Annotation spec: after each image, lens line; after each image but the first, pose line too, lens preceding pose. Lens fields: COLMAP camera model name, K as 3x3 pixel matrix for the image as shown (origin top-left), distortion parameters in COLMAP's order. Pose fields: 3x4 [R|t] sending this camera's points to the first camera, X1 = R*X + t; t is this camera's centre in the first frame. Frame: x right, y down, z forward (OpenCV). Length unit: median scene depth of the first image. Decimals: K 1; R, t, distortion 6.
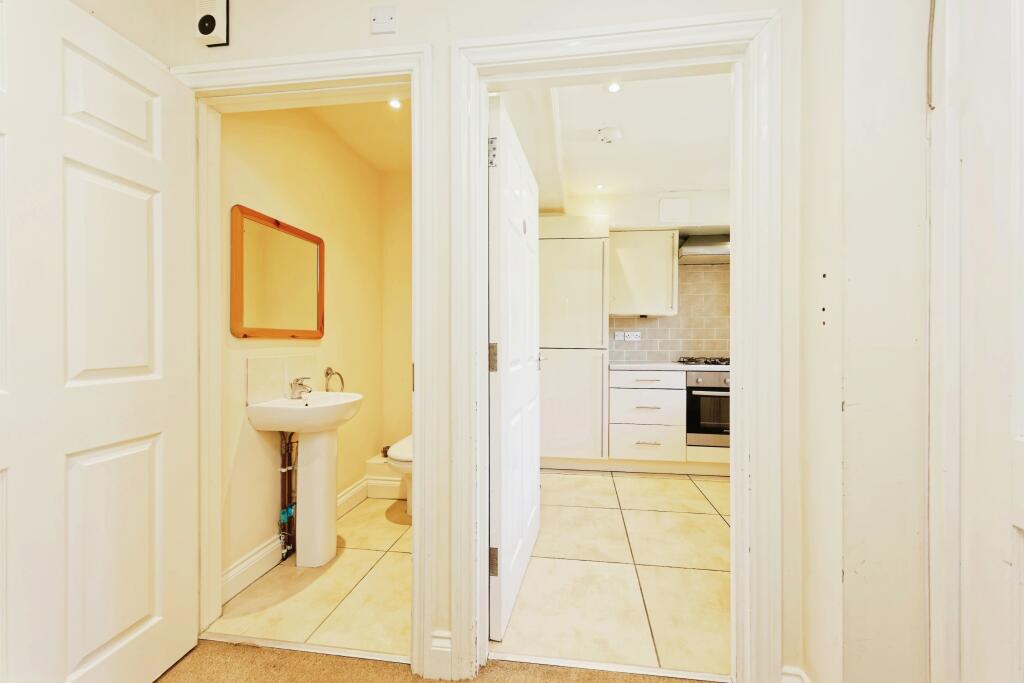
lens RADIAL K [[435.4, 0, 512.0], [0, 435.4, 341.5], [0, 0, 1]] dist [0.000098, -0.000002]
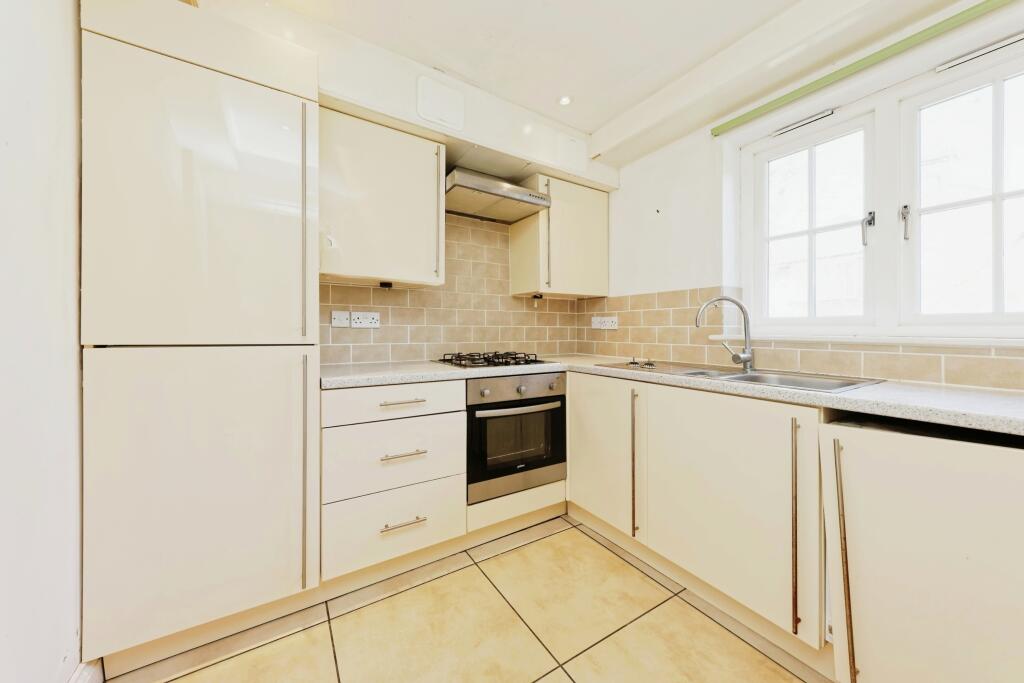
lens RADIAL K [[360.6, 0, 514.9], [0, 360.6, 331.6], [0, 0, 1]] dist [0.000314, -0.000003]
pose [[0.753752, -0.004404, 0.657145, 0.123160], [0.002320, 0.999989, 0.004041, 0.002101], [-0.657155, -0.001521, 0.753754, 0.557484]]
